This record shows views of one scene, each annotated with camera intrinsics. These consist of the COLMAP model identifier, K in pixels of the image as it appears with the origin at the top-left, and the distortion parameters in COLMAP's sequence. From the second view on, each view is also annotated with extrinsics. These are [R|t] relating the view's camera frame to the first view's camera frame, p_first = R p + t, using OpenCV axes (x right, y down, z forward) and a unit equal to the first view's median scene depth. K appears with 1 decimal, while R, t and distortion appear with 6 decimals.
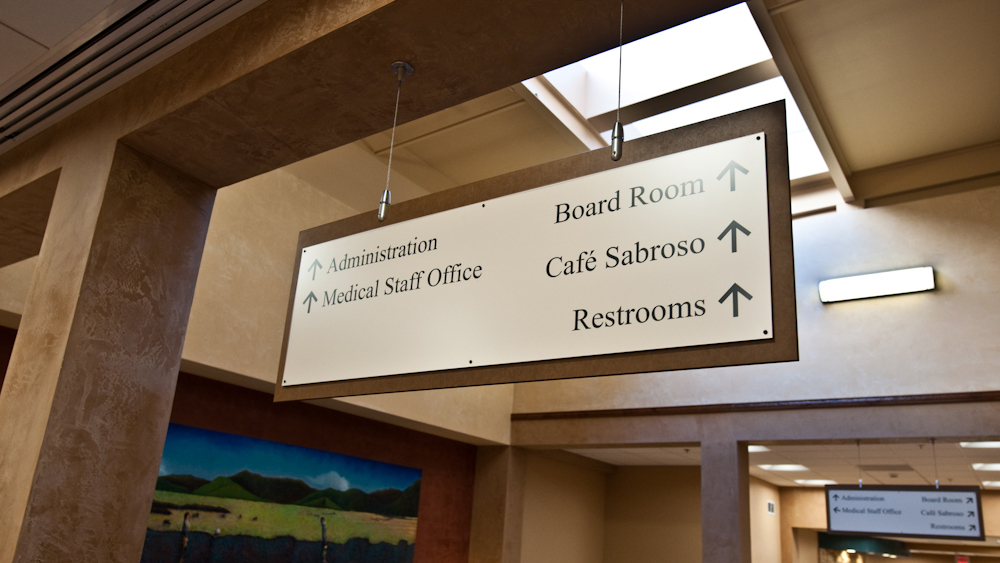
lens RADIAL K [[801.7, 0, 500.0], [0, 801.7, 281.5], [0, 0, 1]] dist [-0.001954, -0.004655]
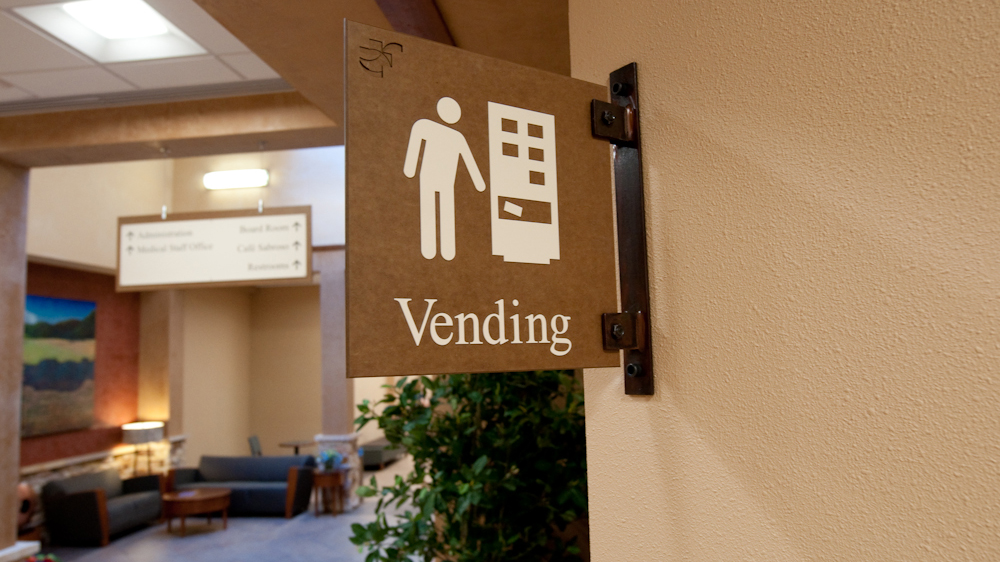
lens RADIAL K [[801.7, 0, 500.0], [0, 801.7, 281.0], [0, 0, 1]] dist [-0.001954, -0.004655]
pose [[0.905650, -0.056463, 0.420249, -0.055591], [-0.043079, 0.973715, 0.223661, -0.106024], [-0.421831, -0.220662, 0.879413, -0.361319]]
